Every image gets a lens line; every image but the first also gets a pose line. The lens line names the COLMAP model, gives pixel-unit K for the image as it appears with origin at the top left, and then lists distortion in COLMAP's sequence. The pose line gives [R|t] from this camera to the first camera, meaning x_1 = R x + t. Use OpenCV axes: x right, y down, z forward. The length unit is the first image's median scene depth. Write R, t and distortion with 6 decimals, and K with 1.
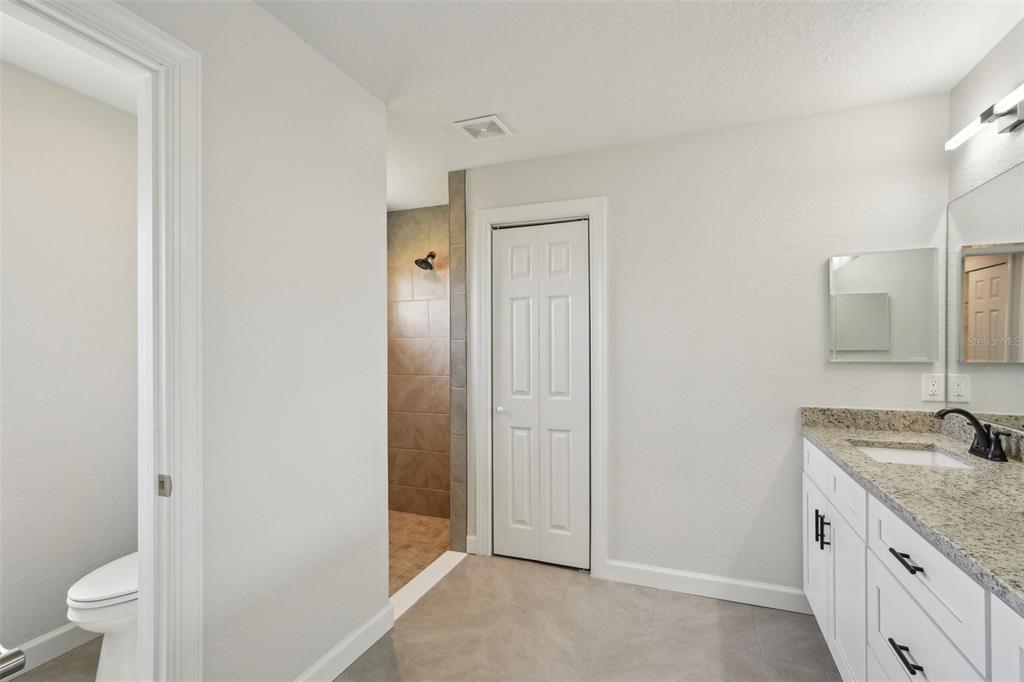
lens RADIAL K [[464.6, 0, 517.3], [0, 464.6, 349.2], [0, 0, 1]] dist [0.000306, 0.000170]
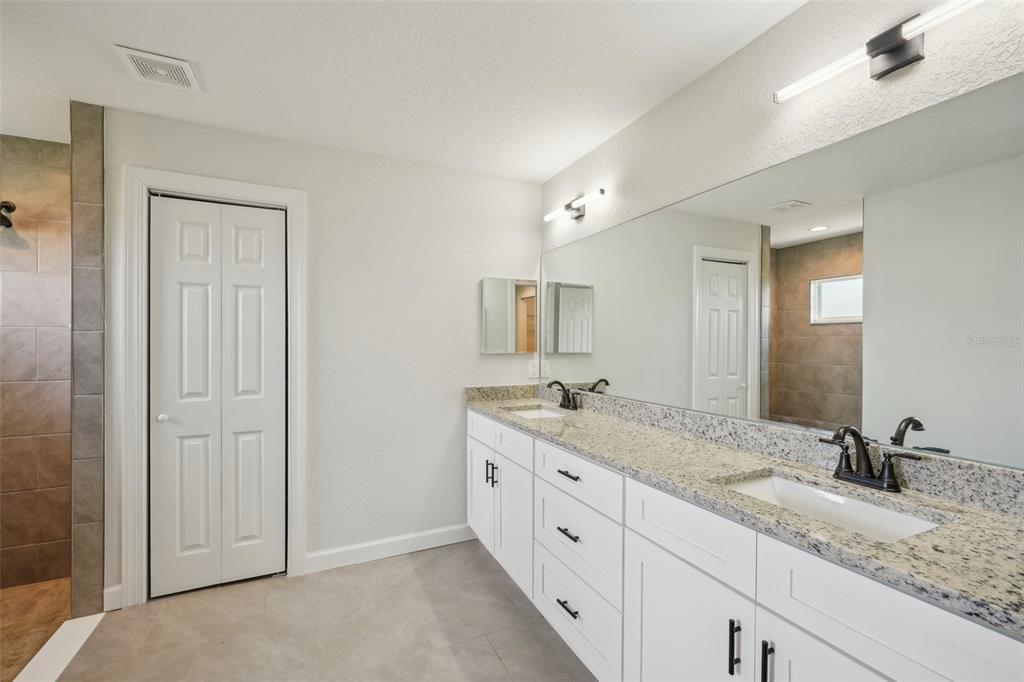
lens RADIAL K [[421.6, 0, 506.6], [0, 421.6, 343.8], [0, 0, 1]] dist [0.000201, -0.000292]
pose [[0.699575, 0.004282, 0.714546, -0.170907], [-0.002421, 0.999991, -0.003622, 0.001712], [-0.714555, 0.000804, 0.699579, 0.058710]]
